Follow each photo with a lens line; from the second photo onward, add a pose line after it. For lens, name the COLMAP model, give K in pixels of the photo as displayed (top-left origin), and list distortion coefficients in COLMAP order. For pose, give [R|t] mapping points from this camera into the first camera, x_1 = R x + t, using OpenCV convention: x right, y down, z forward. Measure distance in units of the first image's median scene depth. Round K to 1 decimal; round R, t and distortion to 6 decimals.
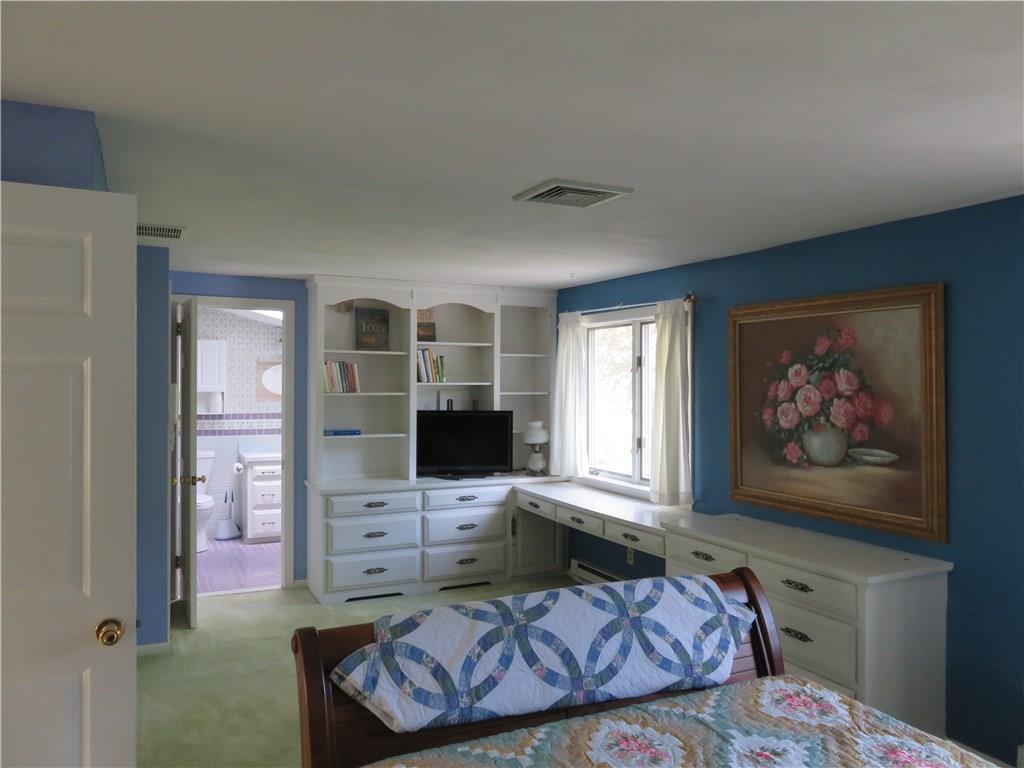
lens RADIAL K [[765.6, 0, 516.0], [0, 765.6, 381.1], [0, 0, 1]] dist [-0.016312, 0.003942]
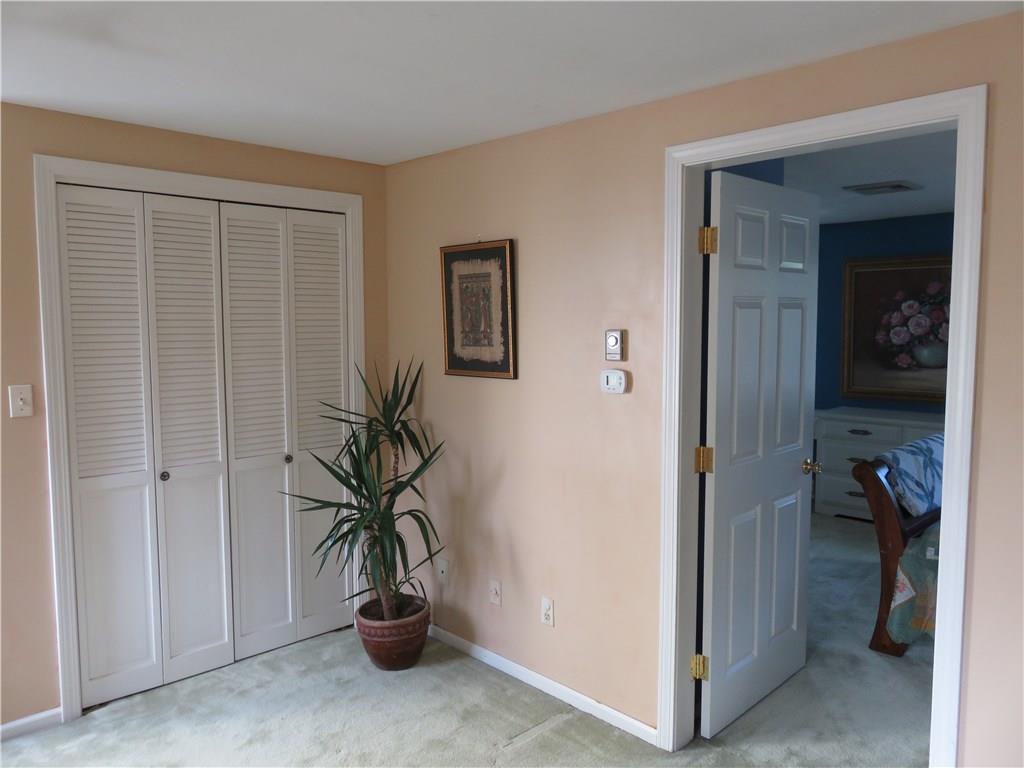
lens RADIAL K [[765.6, 0, 511.4], [0, 765.6, 384.2], [0, 0, 1]] dist [-0.016312, 0.003942]
pose [[0.954526, -0.038848, 0.295586, -0.839209], [0.013192, 0.996007, 0.088299, -0.000997], [-0.297835, -0.080384, 0.951227, -0.189139]]
